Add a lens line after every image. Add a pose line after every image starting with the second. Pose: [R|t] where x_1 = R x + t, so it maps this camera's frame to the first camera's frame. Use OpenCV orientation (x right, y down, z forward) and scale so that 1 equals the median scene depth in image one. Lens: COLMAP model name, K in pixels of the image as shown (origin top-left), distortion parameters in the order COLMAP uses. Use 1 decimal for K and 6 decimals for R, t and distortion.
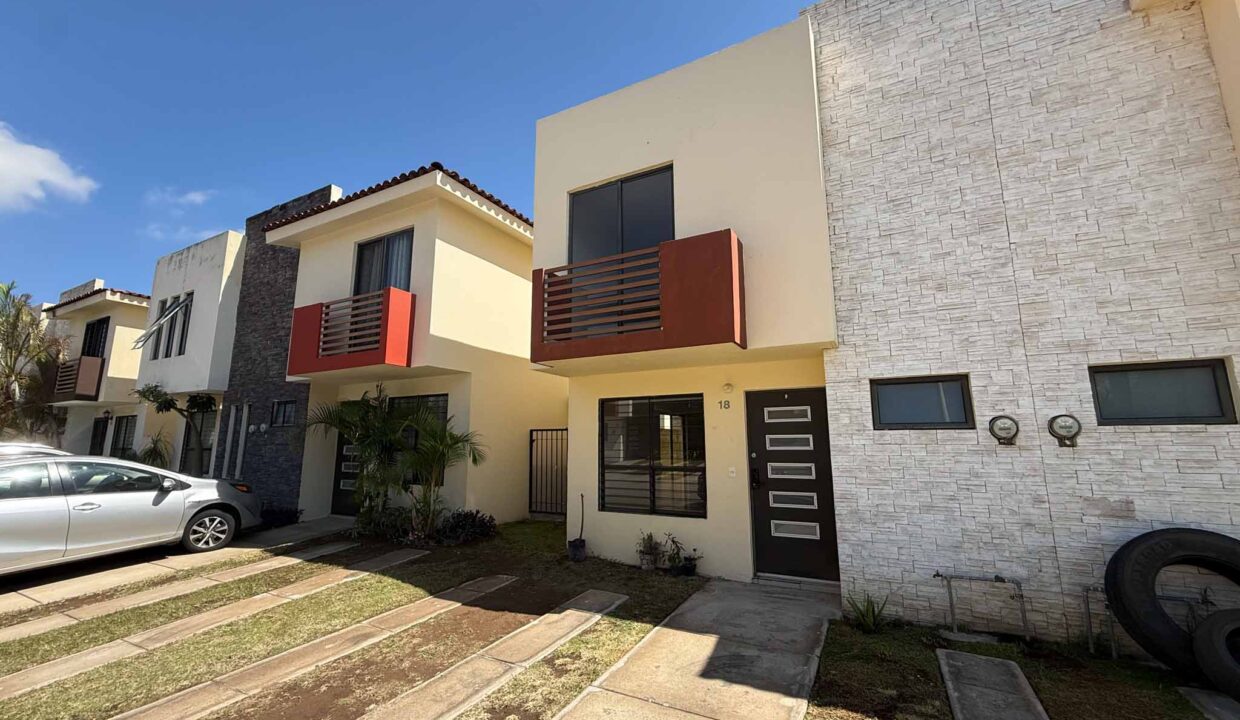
lens RADIAL K [[480.9, 0, 623.4], [0, 480.9, 358.3], [0, 0, 1]] dist [-0.009383, 0.003816]
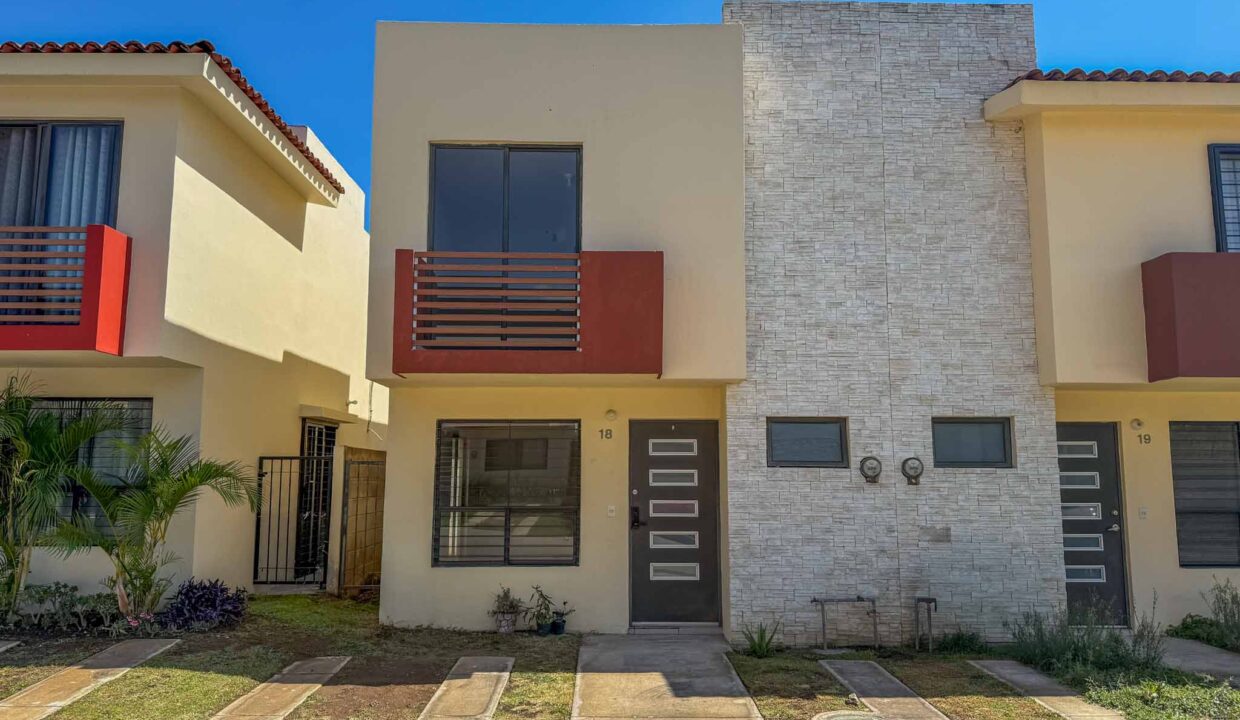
lens RADIAL K [[846.4, 0, 614.2], [0, 846.4, 358.2], [0, 0, 1]] dist [0.060352, -0.036586]
pose [[0.881139, 0.068881, 0.467814, -0.624063], [-0.087757, 0.995967, 0.018645, -0.086264], [-0.464643, -0.057483, 0.883630, -0.430678]]
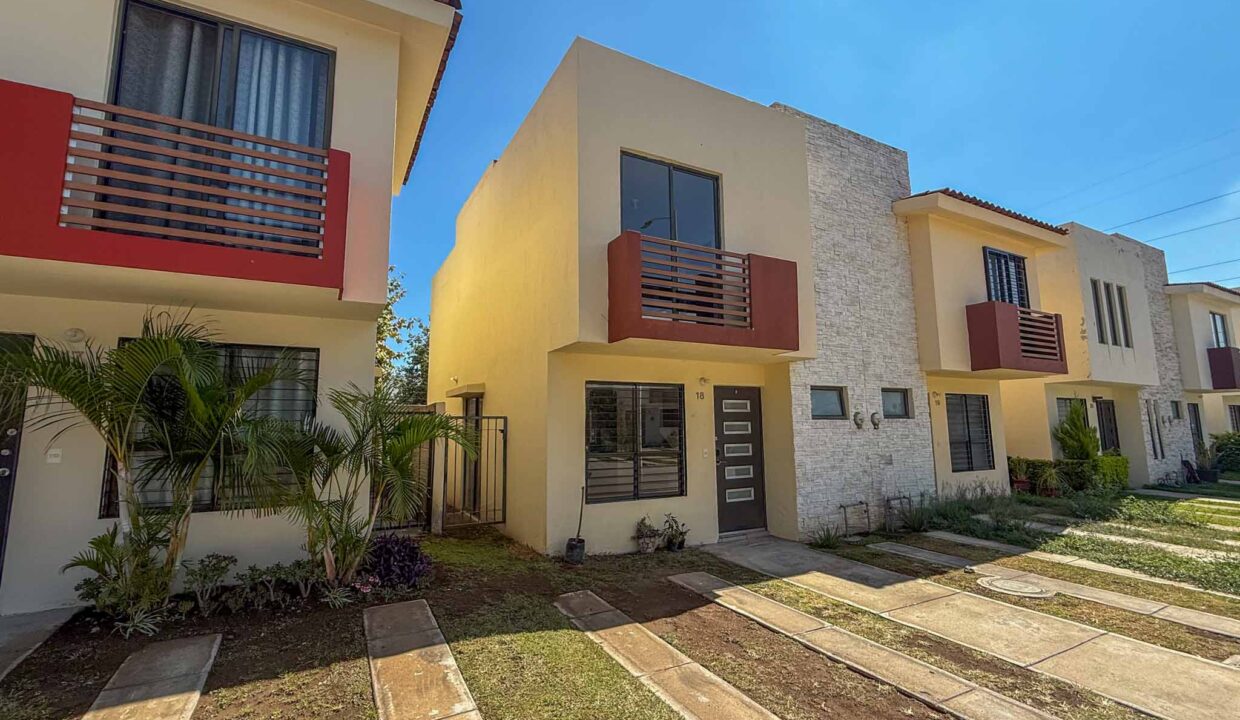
lens RADIAL K [[518.2, 0, 616.3], [0, 518.2, 356.1], [0, 0, 1]] dist [0.003416, 0.000601]
pose [[0.567638, 0.111070, 0.815751, -1.167690], [-0.134879, 0.990016, -0.040942, 0.101695], [-0.812154, -0.086787, 0.576952, 0.570974]]
